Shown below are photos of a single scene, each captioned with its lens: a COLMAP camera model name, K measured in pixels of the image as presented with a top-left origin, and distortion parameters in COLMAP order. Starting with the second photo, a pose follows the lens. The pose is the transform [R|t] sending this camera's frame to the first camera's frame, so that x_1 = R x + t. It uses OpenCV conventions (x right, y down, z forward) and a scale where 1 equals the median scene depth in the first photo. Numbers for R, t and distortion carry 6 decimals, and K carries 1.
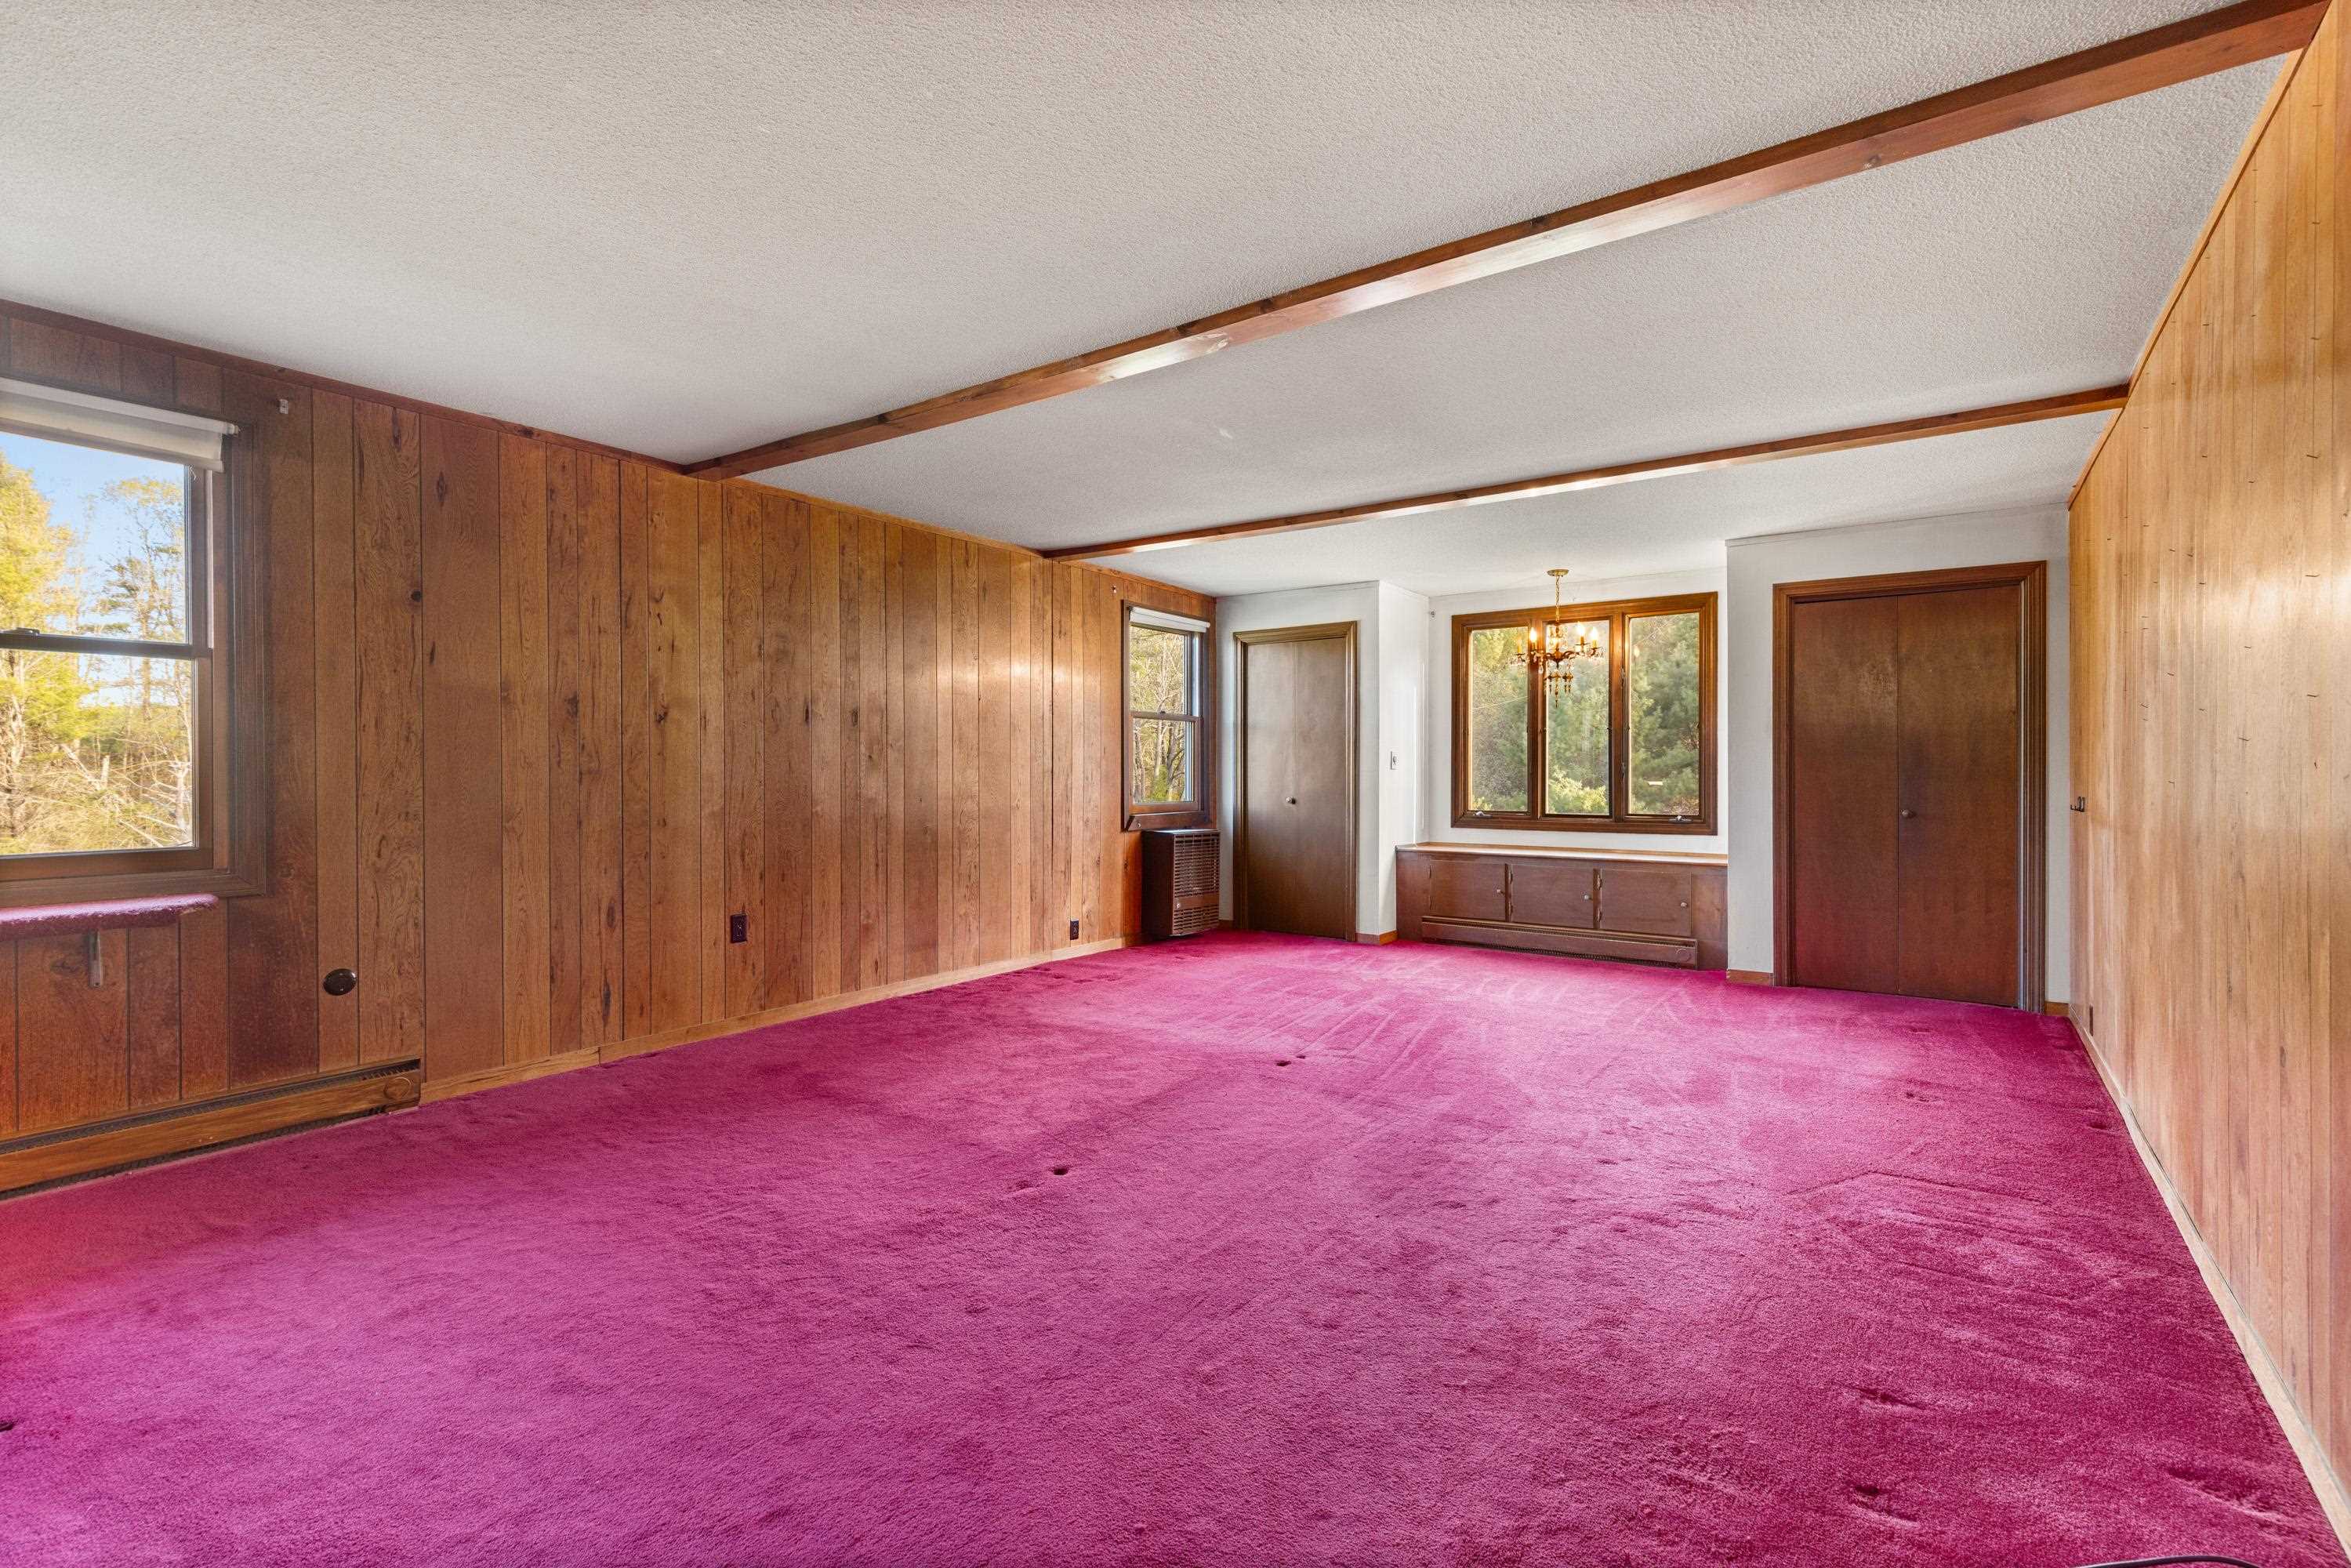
lens RADIAL K [[1050.5, 0, 1190.0], [0, 1050.5, 777.6], [0, 0, 1]] dist [0.001697, -0.000141]
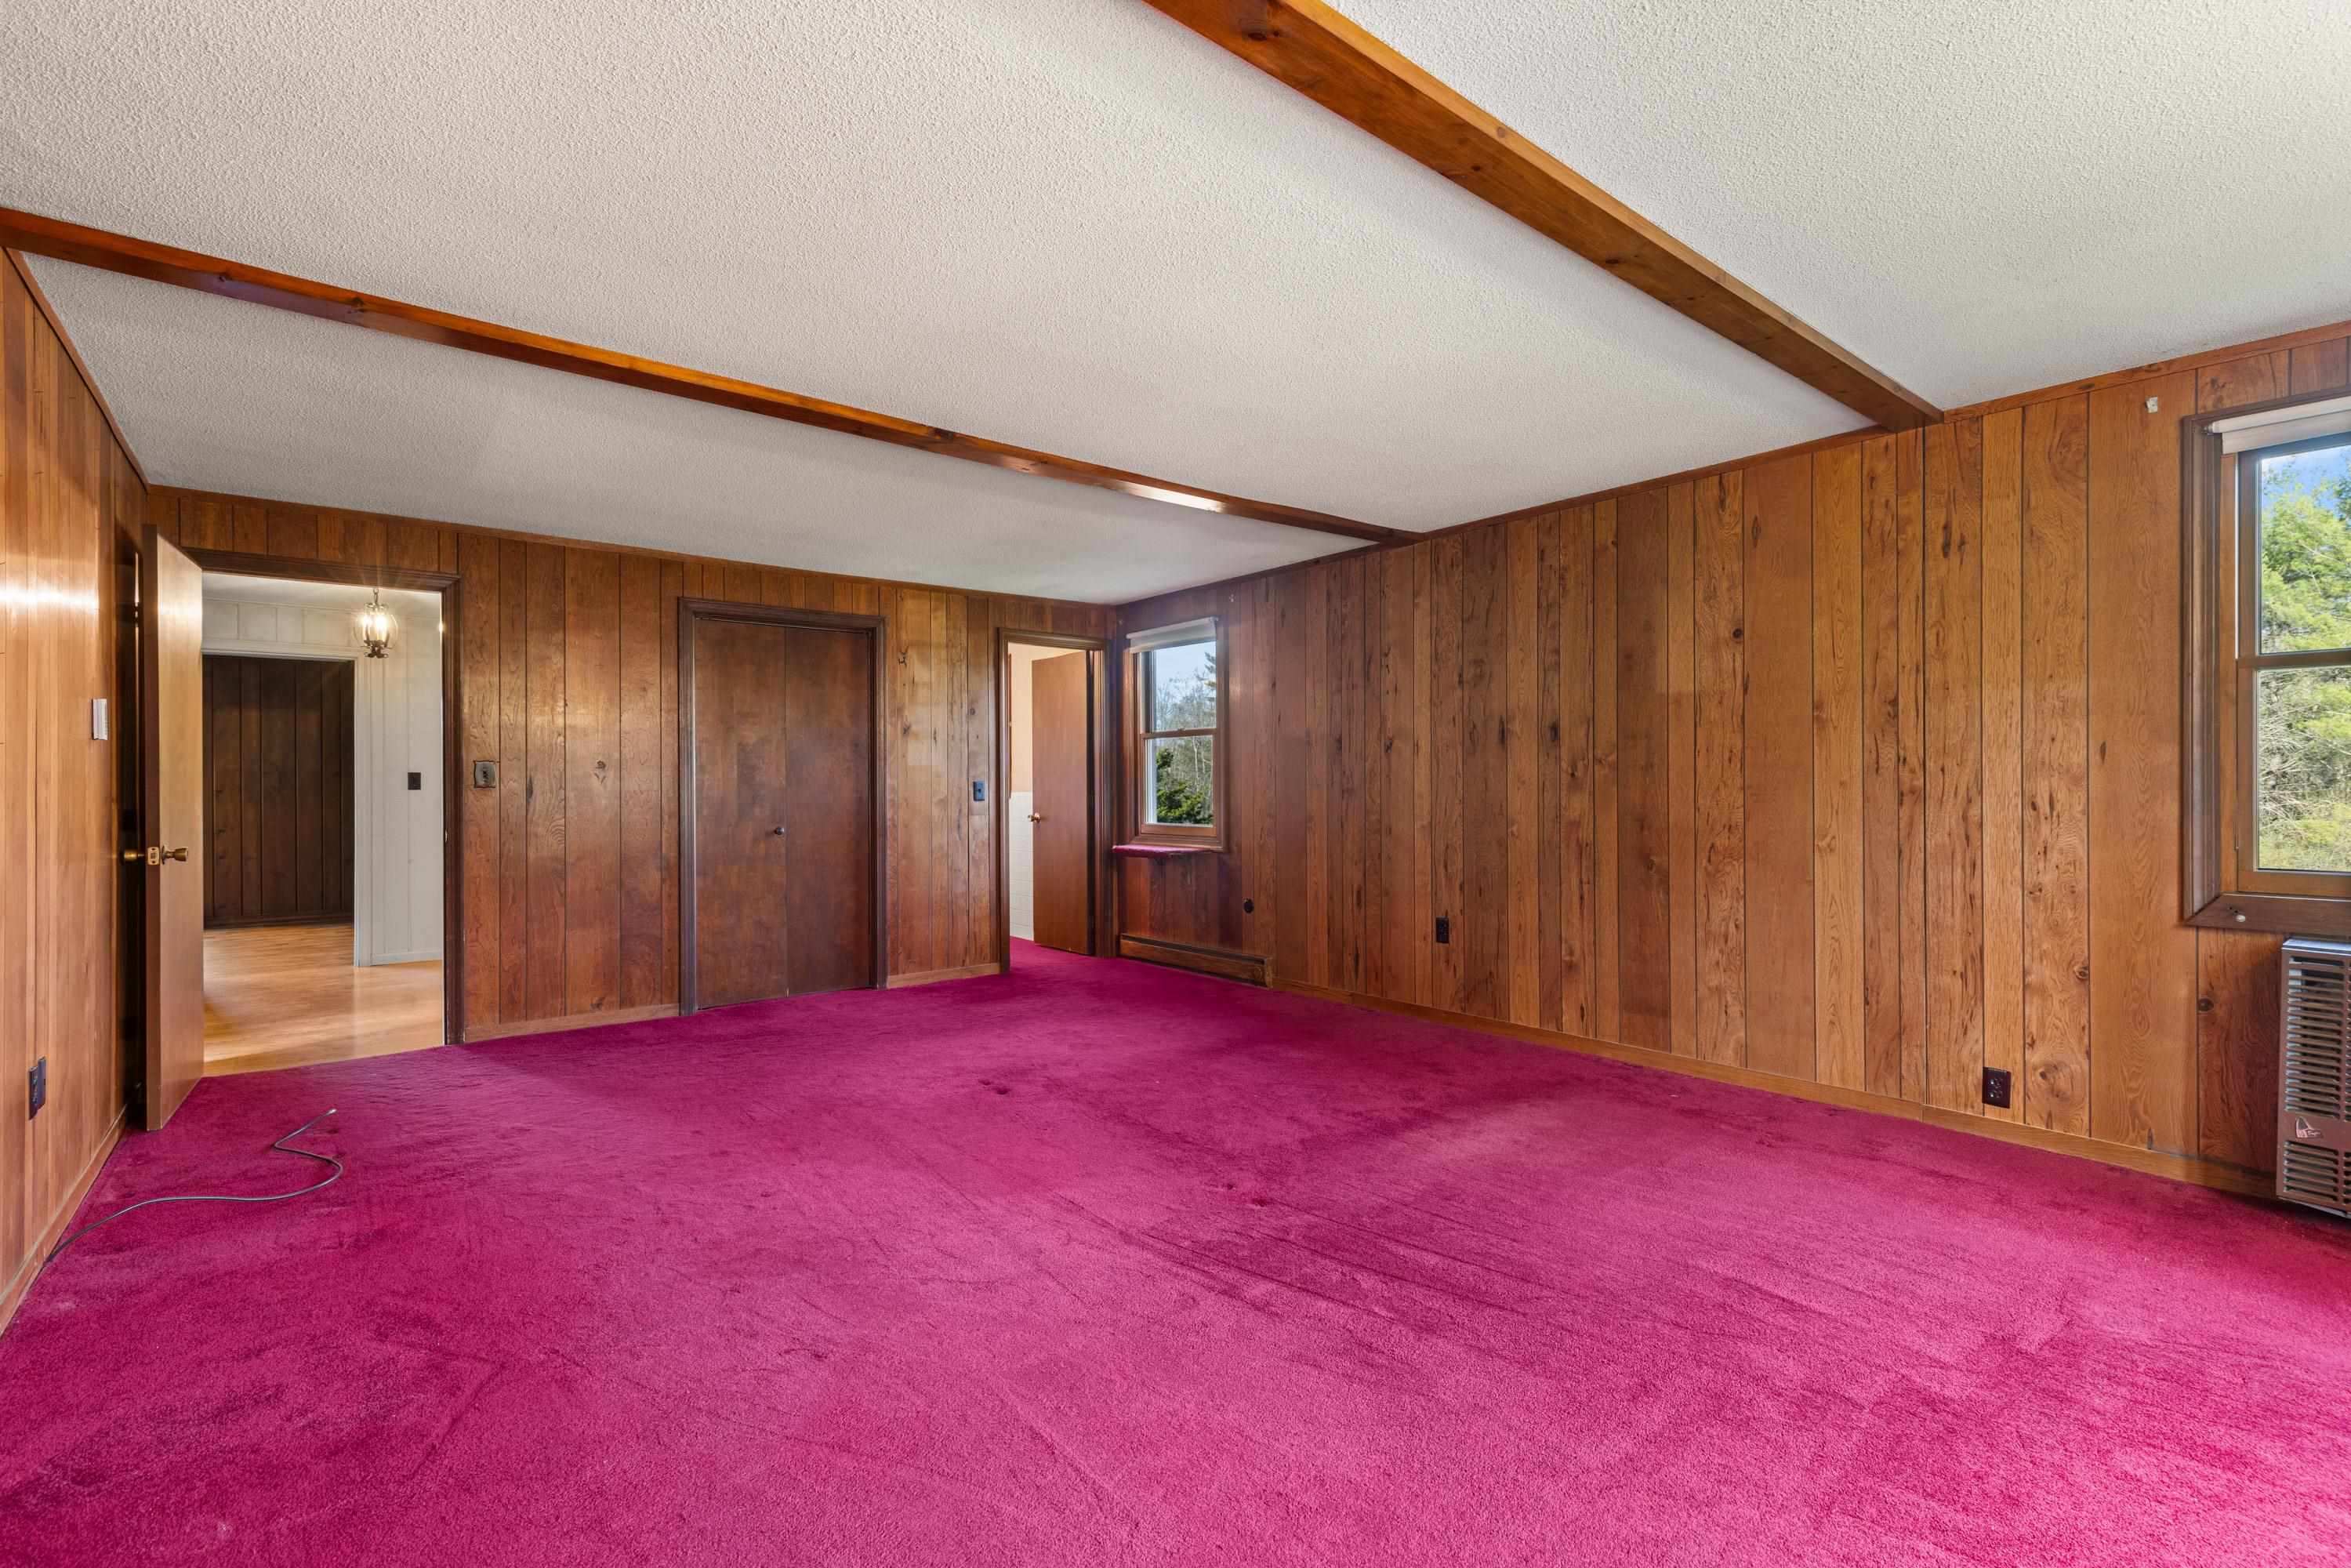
lens RADIAL K [[1050.5, 0, 1181.8], [0, 1050.5, 785.7], [0, 0, 1]] dist [0.001697, -0.000141]
pose [[-0.269070, 0.000330, -0.963120, 0.713086], [-0.006618, 0.999976, 0.002191, -0.011325], [0.963098, 0.006963, -0.269062, 1.017540]]
